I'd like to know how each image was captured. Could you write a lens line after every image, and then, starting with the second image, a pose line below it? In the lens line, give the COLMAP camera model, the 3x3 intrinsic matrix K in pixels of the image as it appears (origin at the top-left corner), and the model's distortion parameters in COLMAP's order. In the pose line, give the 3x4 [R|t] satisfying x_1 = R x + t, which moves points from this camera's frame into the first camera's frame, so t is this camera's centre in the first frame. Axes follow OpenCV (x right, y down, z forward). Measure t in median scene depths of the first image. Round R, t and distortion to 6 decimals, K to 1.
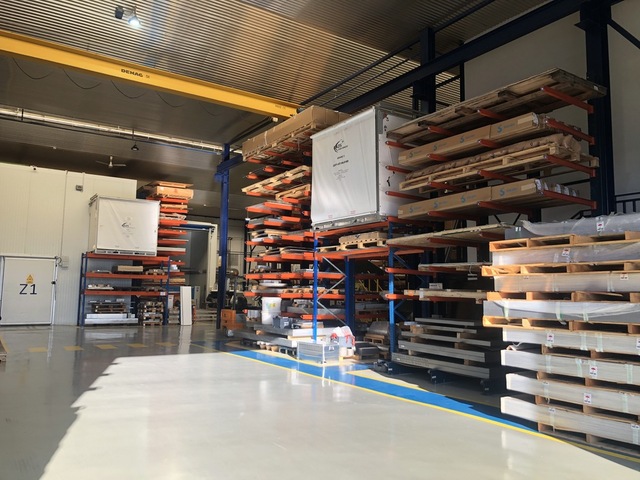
lens RADIAL K [[529.9, 0, 324.3], [0, 529.9, 241.2], [0, 0, 1]] dist [0.010714, -0.026278]
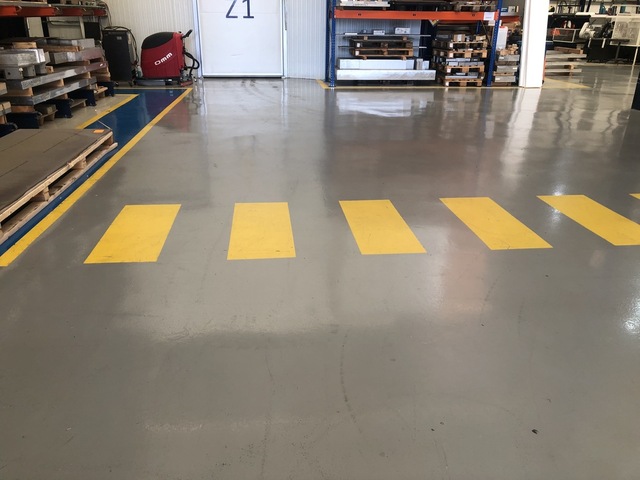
lens RADIAL K [[529.9, 0, 321.4], [0, 529.9, 238.4], [0, 0, 1]] dist [0.010714, -0.026278]
pose [[0.886674, 0.172281, -0.429102, -0.205330], [0.048347, 0.888371, 0.456575, 0.053588], [0.459860, -0.425579, 0.779366, 0.497134]]
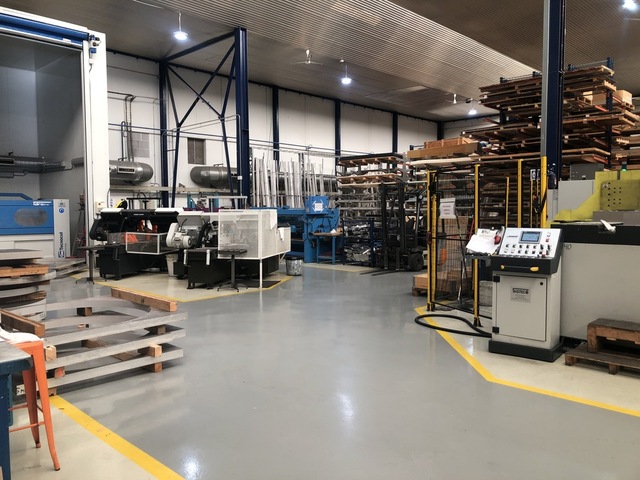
lens RADIAL K [[529.9, 0, 316.5], [0, 529.9, 241.1], [0, 0, 1]] dist [0.010714, -0.026278]
pose [[0.977569, -0.039648, 0.206851, -0.222593], [0.007014, 0.987705, 0.156171, 0.088985], [-0.210500, -0.151217, 0.965828, 0.937535]]
